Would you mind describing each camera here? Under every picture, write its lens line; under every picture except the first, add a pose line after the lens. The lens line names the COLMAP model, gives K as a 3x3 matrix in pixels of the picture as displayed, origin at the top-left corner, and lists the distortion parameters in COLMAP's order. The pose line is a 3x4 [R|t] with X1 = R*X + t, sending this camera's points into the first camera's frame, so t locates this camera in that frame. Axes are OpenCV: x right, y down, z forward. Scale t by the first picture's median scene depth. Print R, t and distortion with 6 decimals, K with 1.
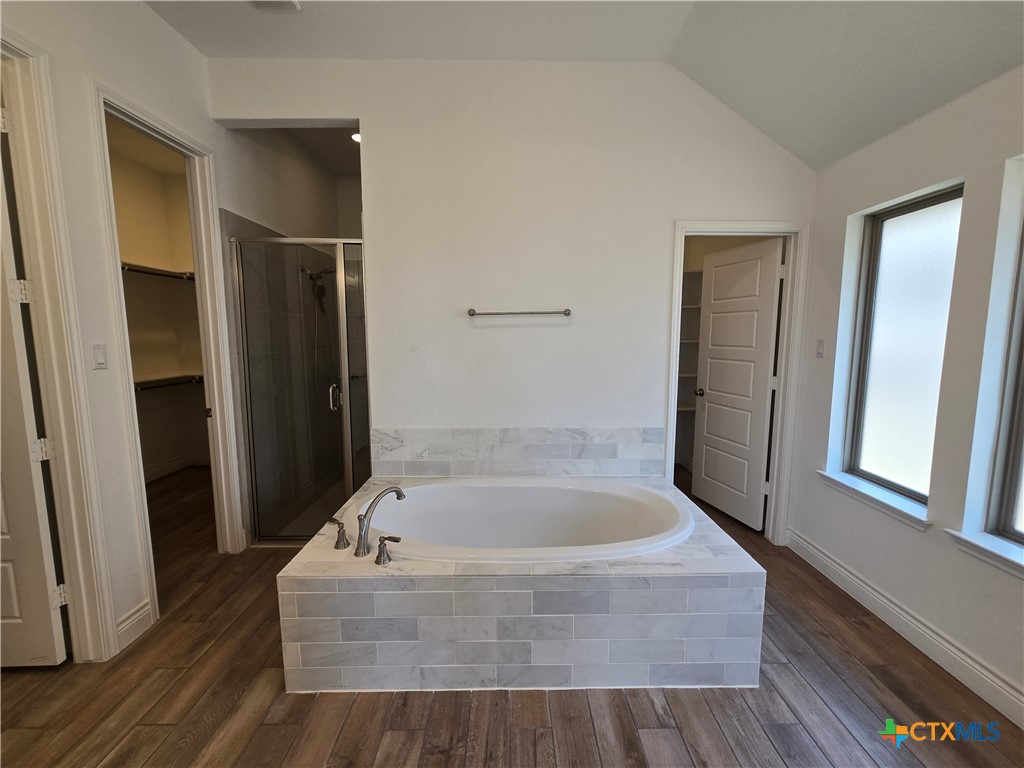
lens RADIAL K [[418.5, 0, 515.6], [0, 418.5, 379.3], [0, 0, 1]] dist [-0.000743, -0.000037]
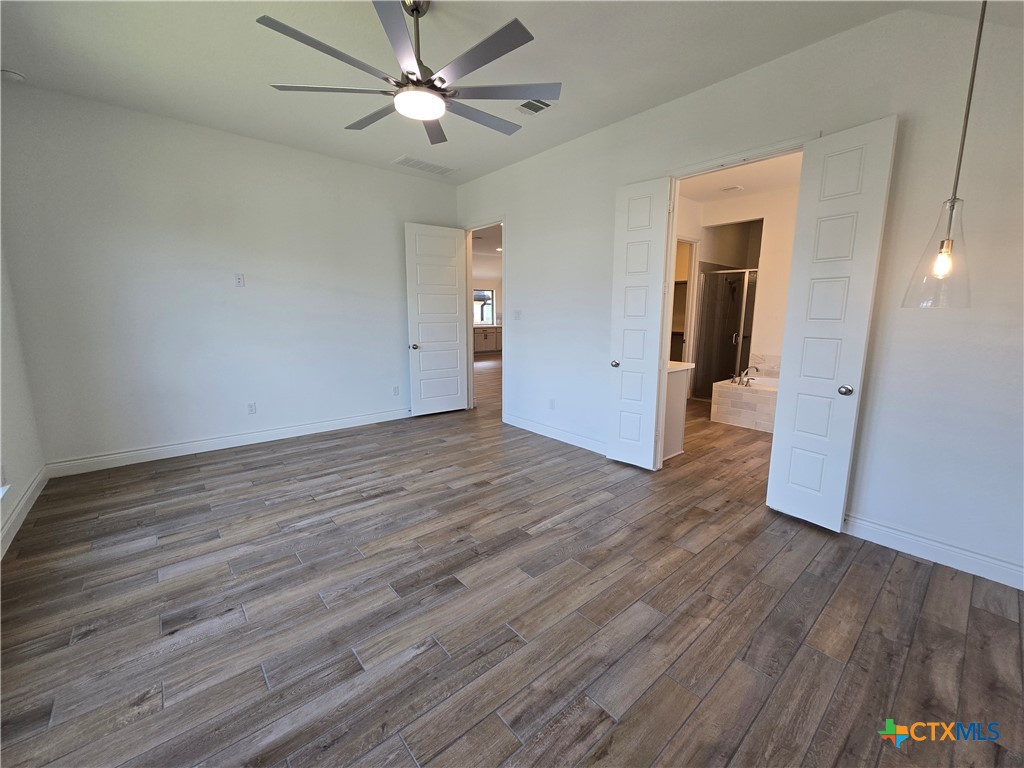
lens RADIAL K [[418.5, 0, 515.6], [0, 418.5, 379.3], [0, 0, 1]] dist [-0.000743, -0.000037]
pose [[0.645110, 0.129301, -0.753070, 0.561832], [-0.090333, 0.991572, 0.092869, 0.163066], [0.758731, 0.008116, 0.651353, -1.446485]]
